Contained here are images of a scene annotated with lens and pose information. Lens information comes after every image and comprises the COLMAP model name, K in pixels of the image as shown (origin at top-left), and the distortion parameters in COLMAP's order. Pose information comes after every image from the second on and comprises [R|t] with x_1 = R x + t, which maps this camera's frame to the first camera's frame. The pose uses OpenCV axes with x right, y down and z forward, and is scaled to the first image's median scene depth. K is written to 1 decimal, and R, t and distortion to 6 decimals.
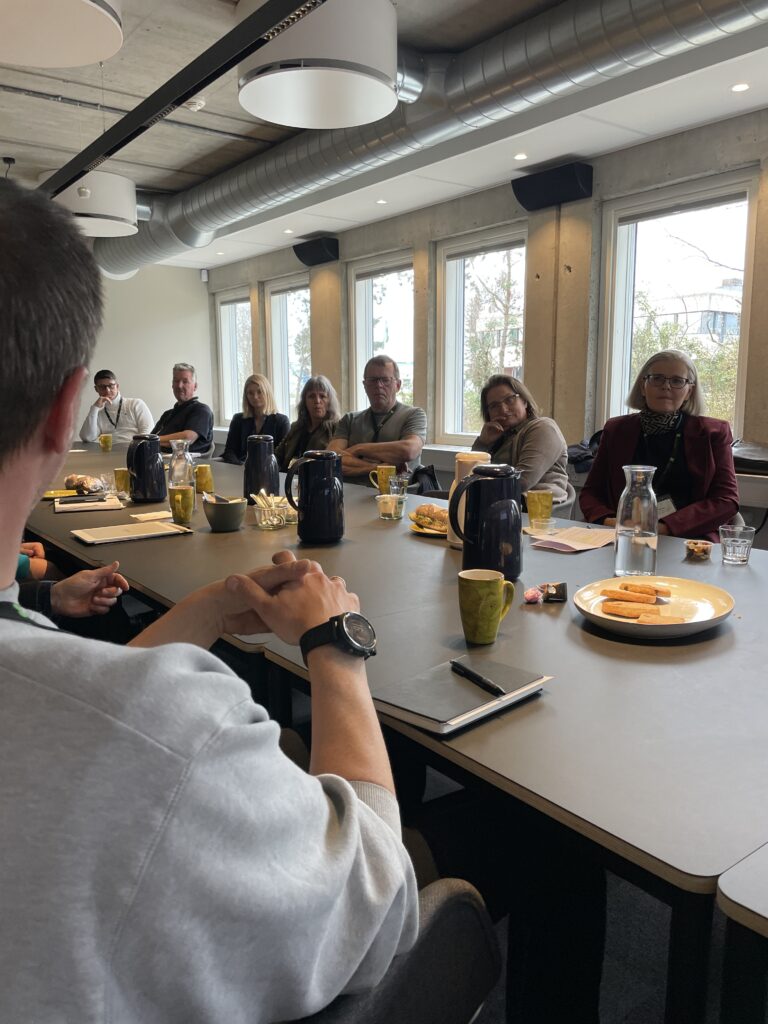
lens RADIAL K [[782.1, 0, 376.4], [0, 782.1, 510.3], [0, 0, 1]] dist [0.079318, -0.105210]
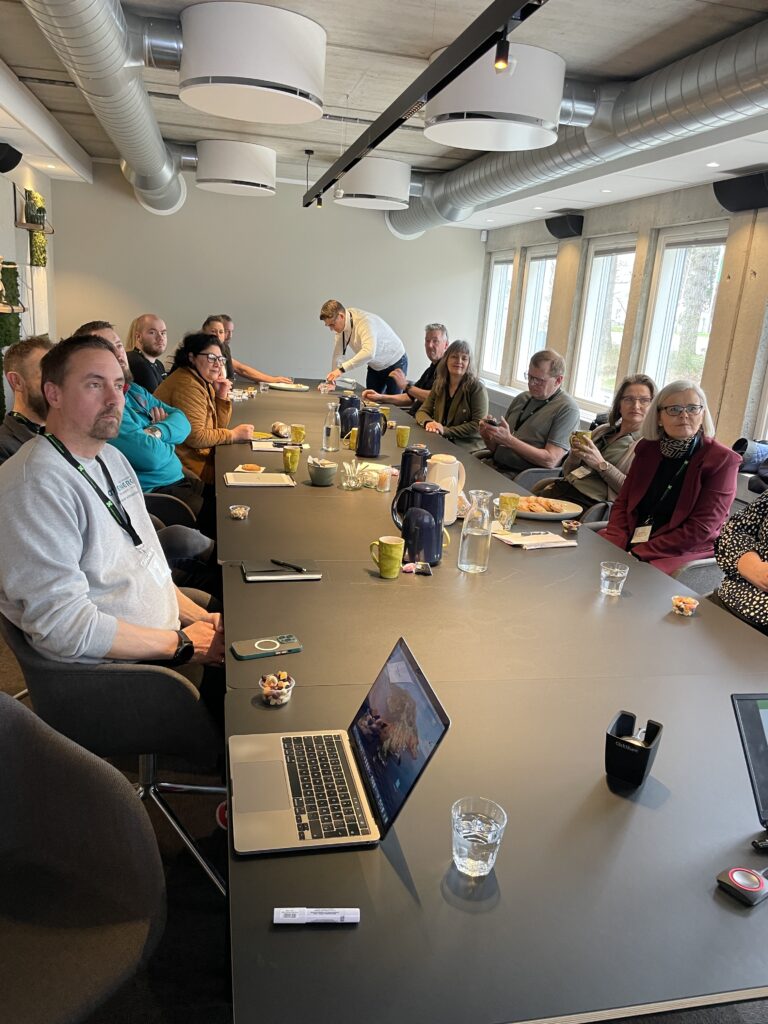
lens RADIAL K [[782.1, 0, 378.1], [0, 782.1, 504.7], [0, 0, 1]] dist [0.079318, -0.105210]
pose [[0.902603, 0.174656, -0.393451, 0.283905], [-0.140191, 0.983430, 0.114946, -0.071019], [0.407007, -0.048592, 0.912131, -0.147912]]
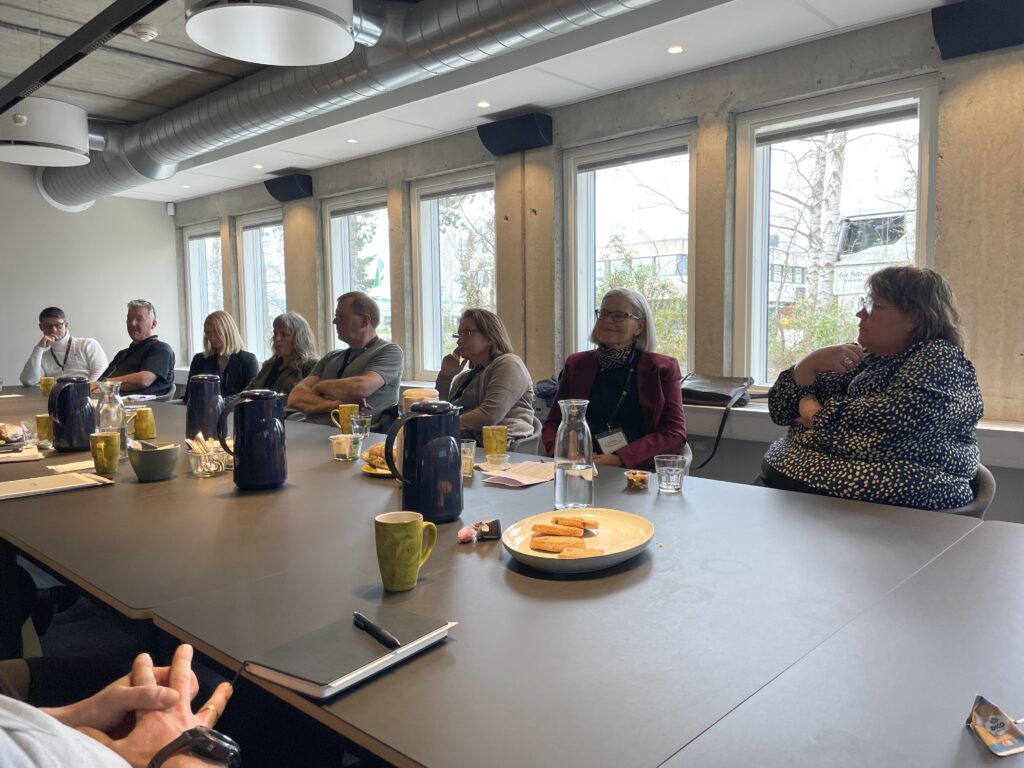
lens RADIAL K [[782.1, 0, 521.0], [0, 782.1, 389.6], [0, 0, 1]] dist [0.079318, -0.105210]
pose [[0.982869, -0.018901, 0.183335, 0.034934], [0.032221, 0.997030, -0.069952, -0.000393], [-0.181468, 0.074661, 0.980558, 0.006917]]
